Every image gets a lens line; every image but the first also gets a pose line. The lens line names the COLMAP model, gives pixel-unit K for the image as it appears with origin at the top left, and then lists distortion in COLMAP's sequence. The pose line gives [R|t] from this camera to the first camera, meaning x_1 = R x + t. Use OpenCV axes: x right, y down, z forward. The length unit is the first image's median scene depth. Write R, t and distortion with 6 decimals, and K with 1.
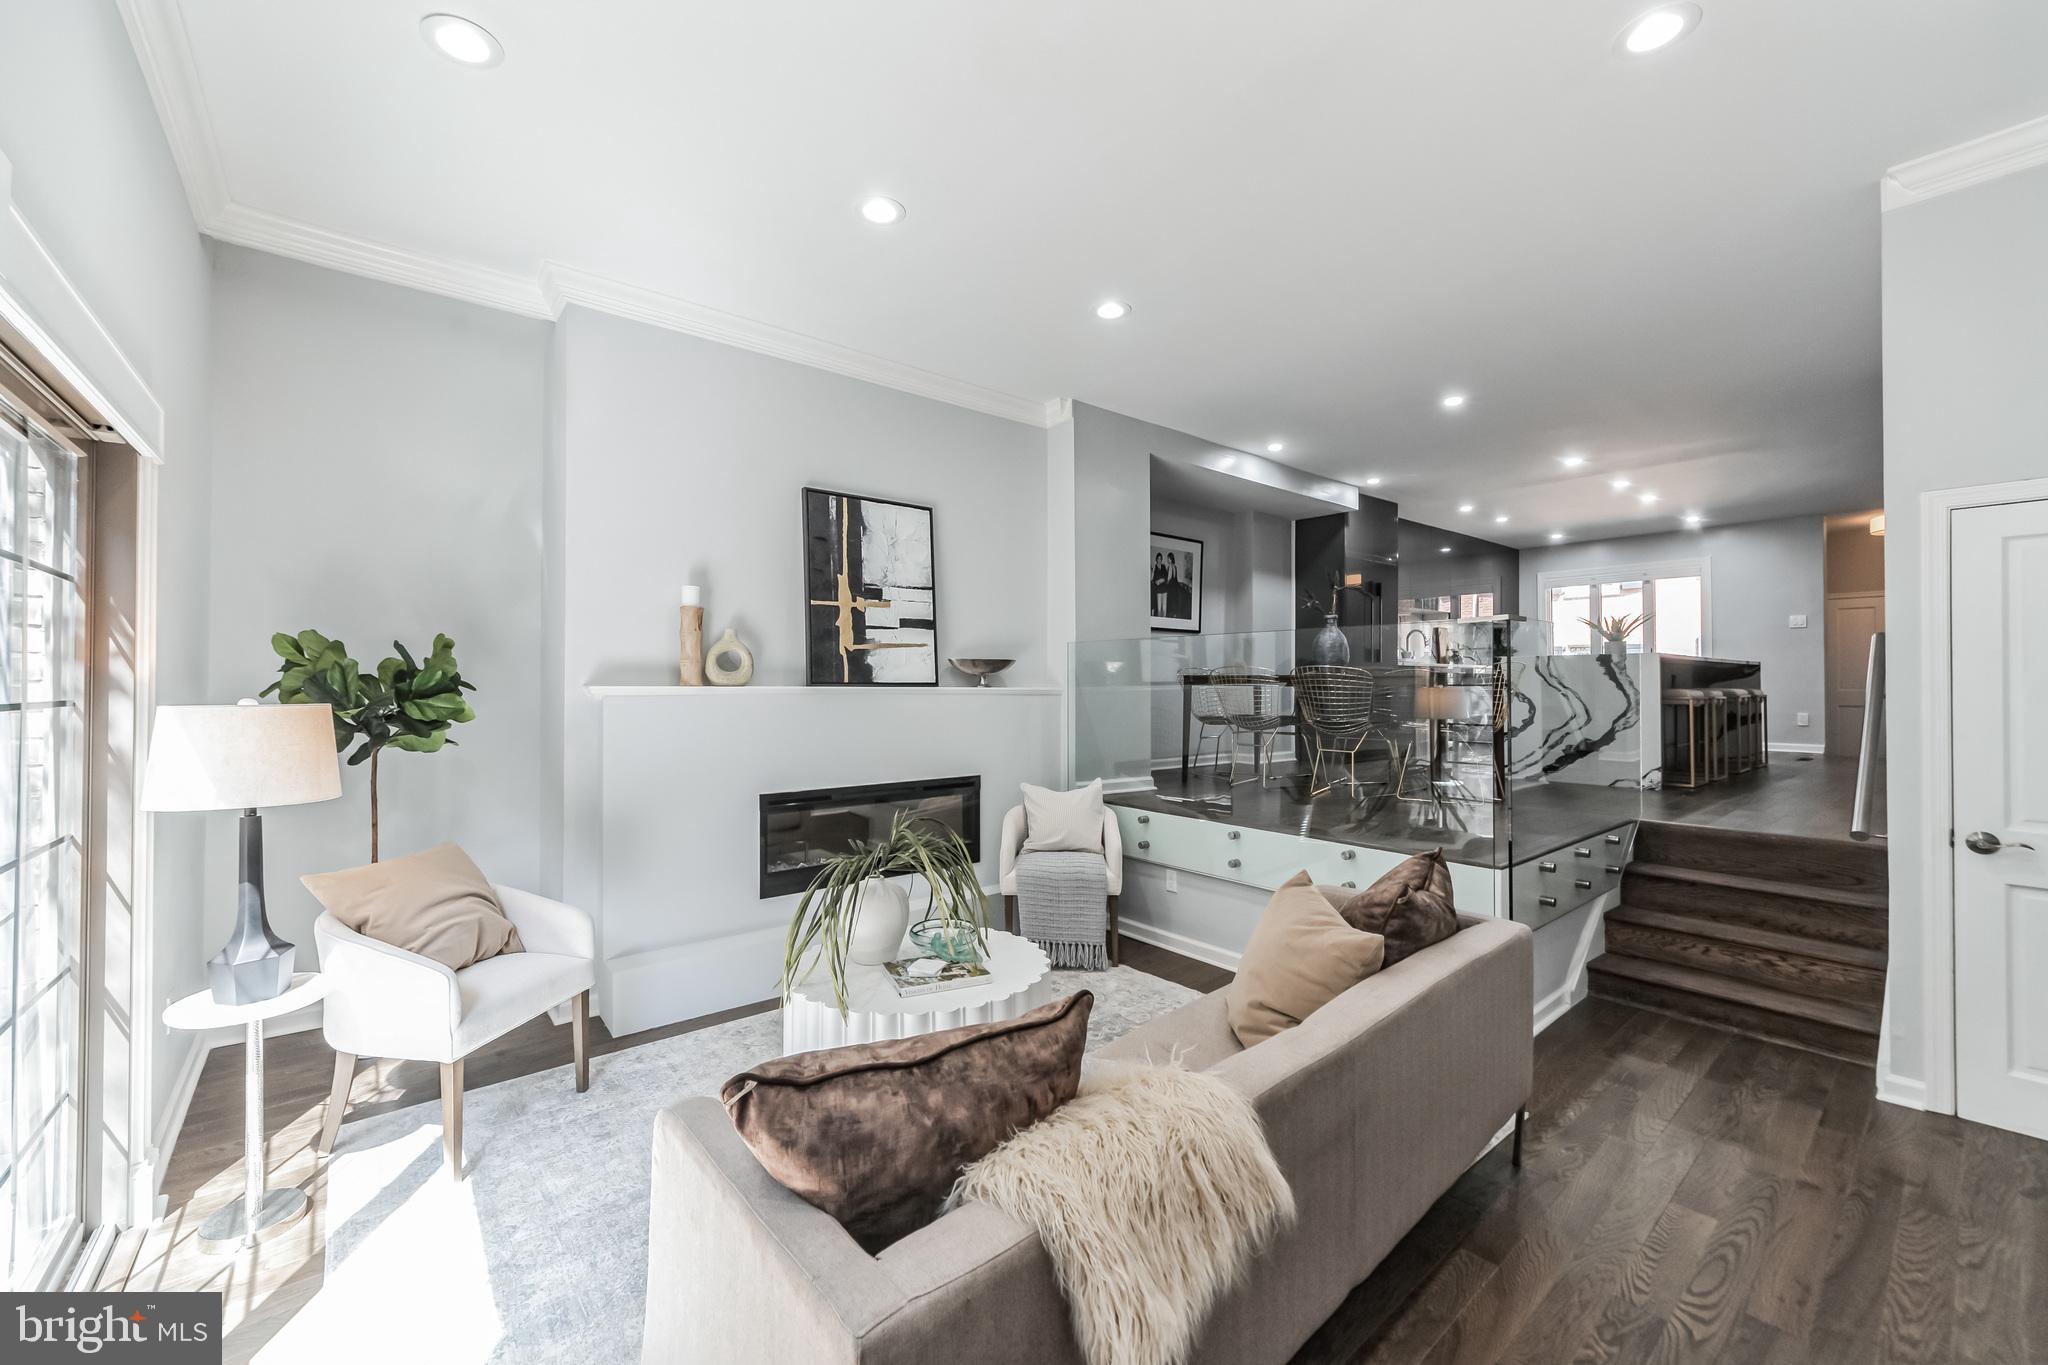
lens RADIAL K [[807.3, 0, 1020.9], [0, 807.3, 685.0], [0, 0, 1]] dist [0.008567, -0.000570]
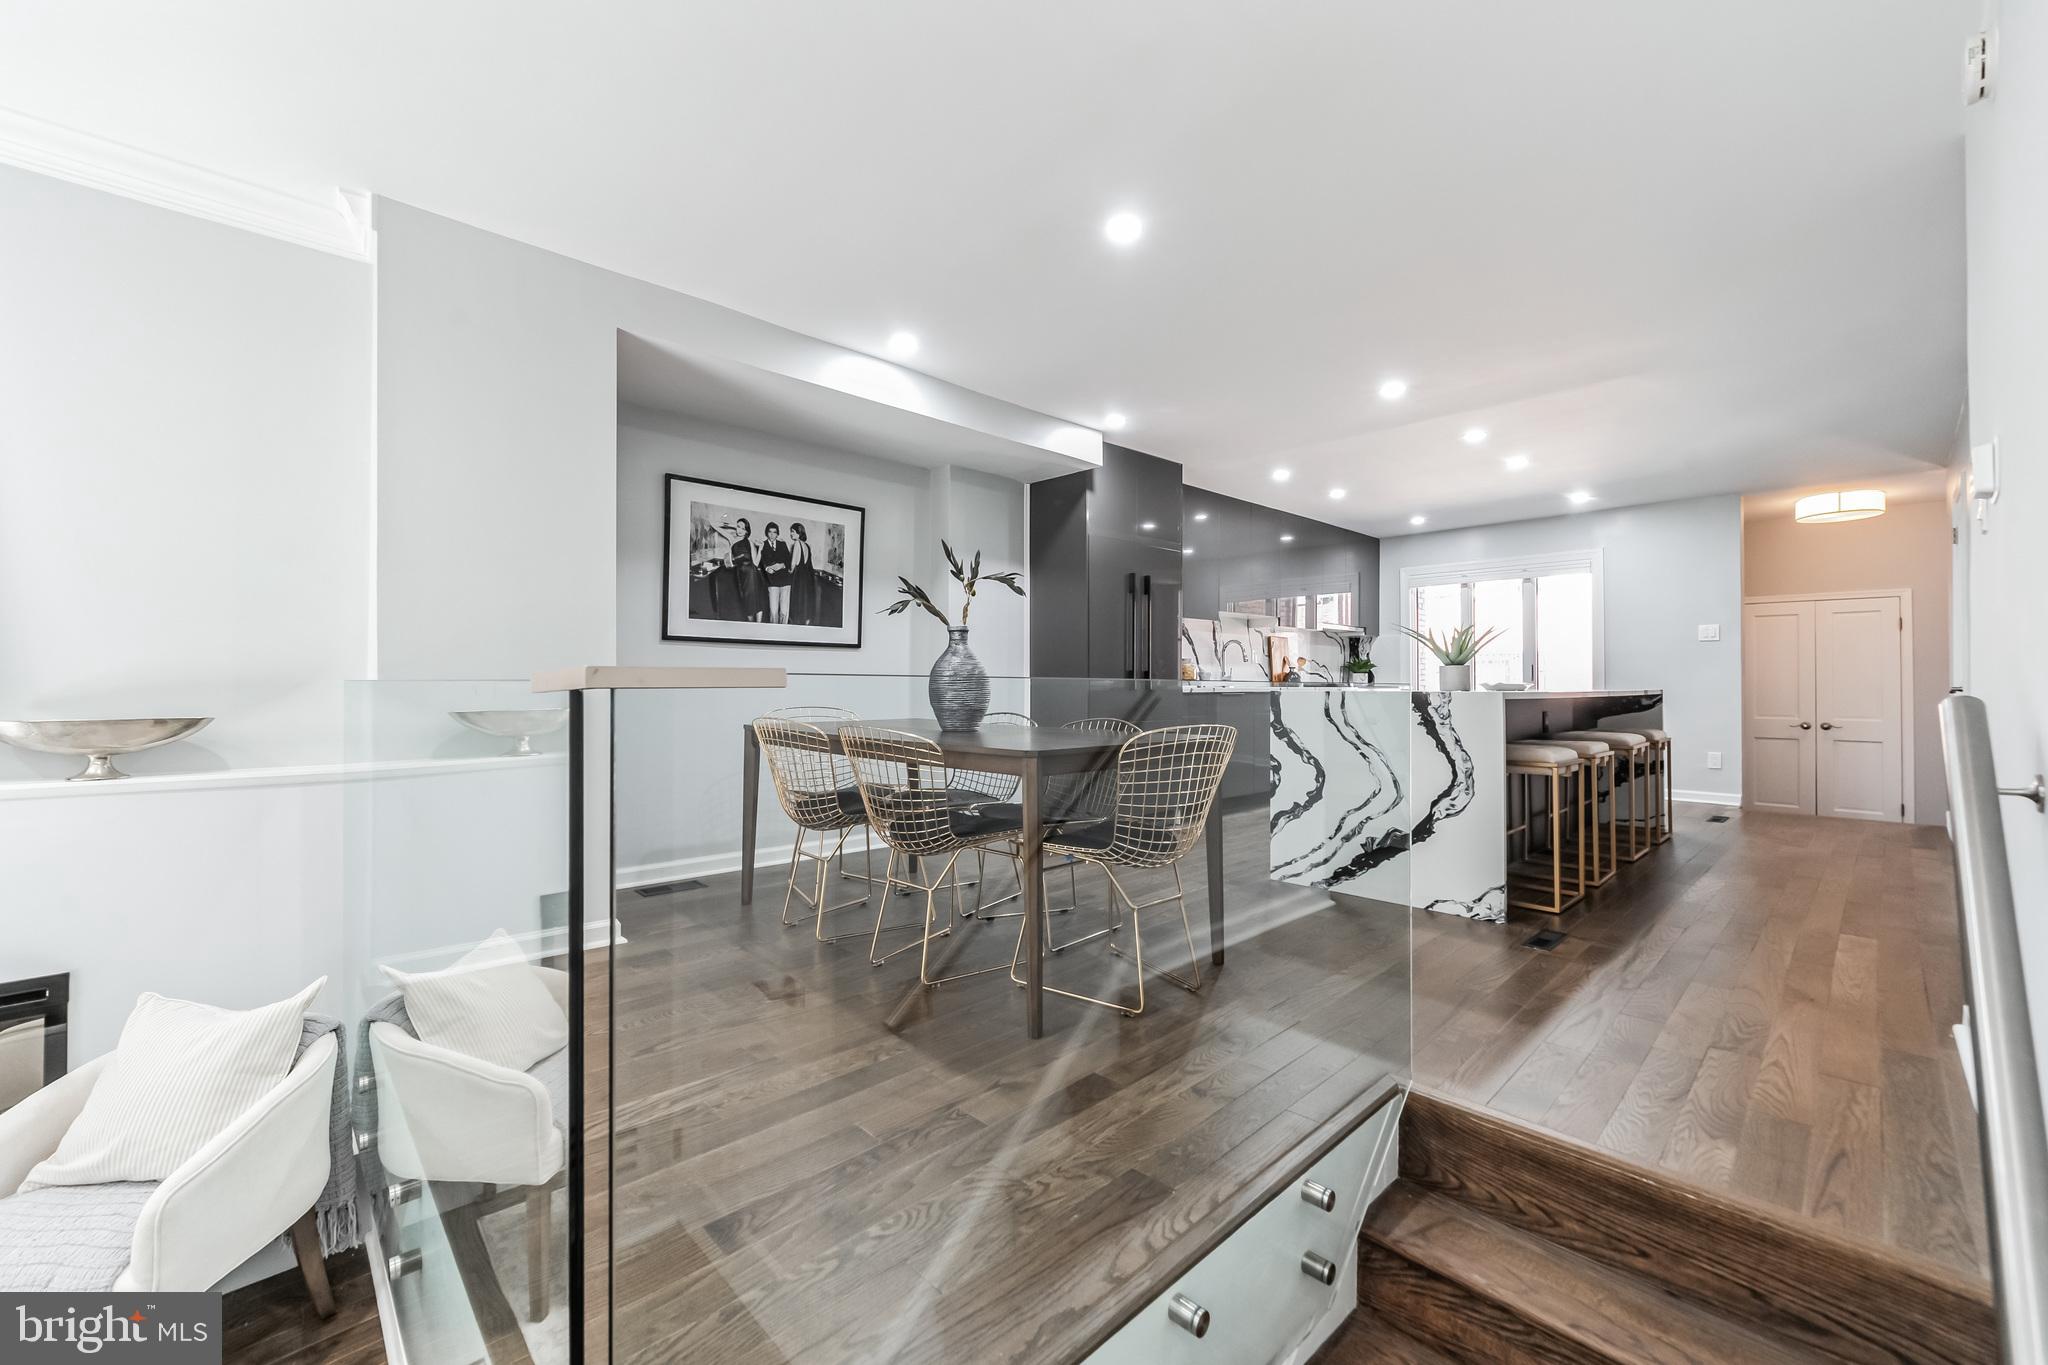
lens RADIAL K [[807.3, 0, 1018.1], [0, 807.3, 685.9], [0, 0, 1]] dist [0.008567, -0.000570]
pose [[0.997797, 0.000103, 0.066335, 0.389413], [-0.000296, 0.999996, 0.002911, -0.045235], [-0.066335, -0.002924, 0.997793, 0.426784]]
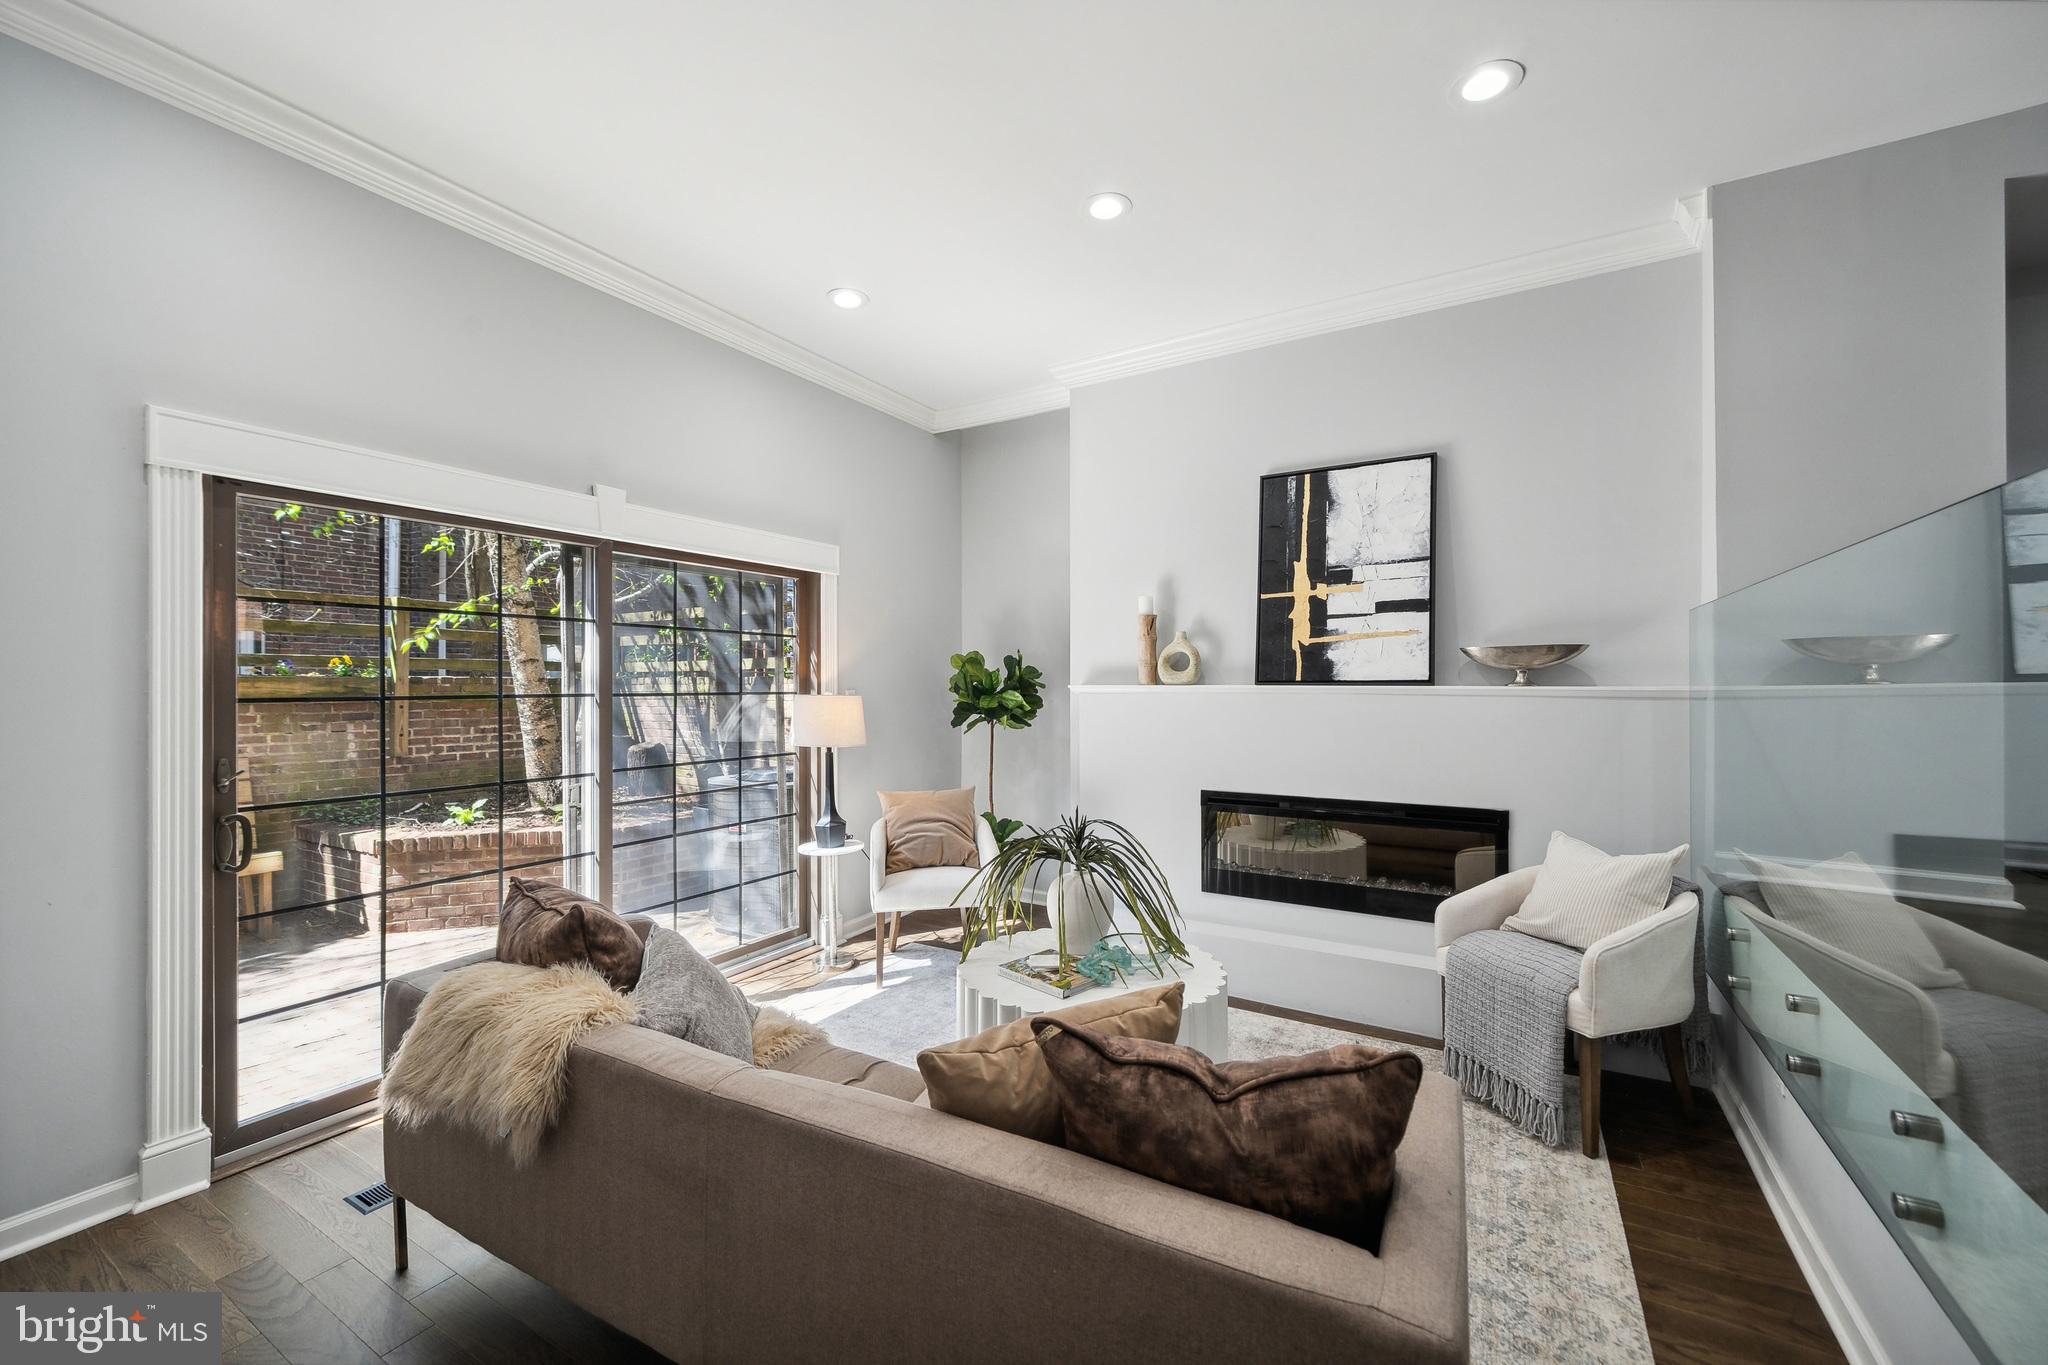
lens RADIAL K [[807.3, 0, 1012.9], [0, 807.3, 690.3], [0, 0, 1]] dist [0.008567, -0.000570]
pose [[0.341042, 0.005807, -0.940030, 0.397838], [0.001805, 0.999975, 0.006832, 0.000662], [0.940046, -0.004026, 0.341023, 0.299502]]
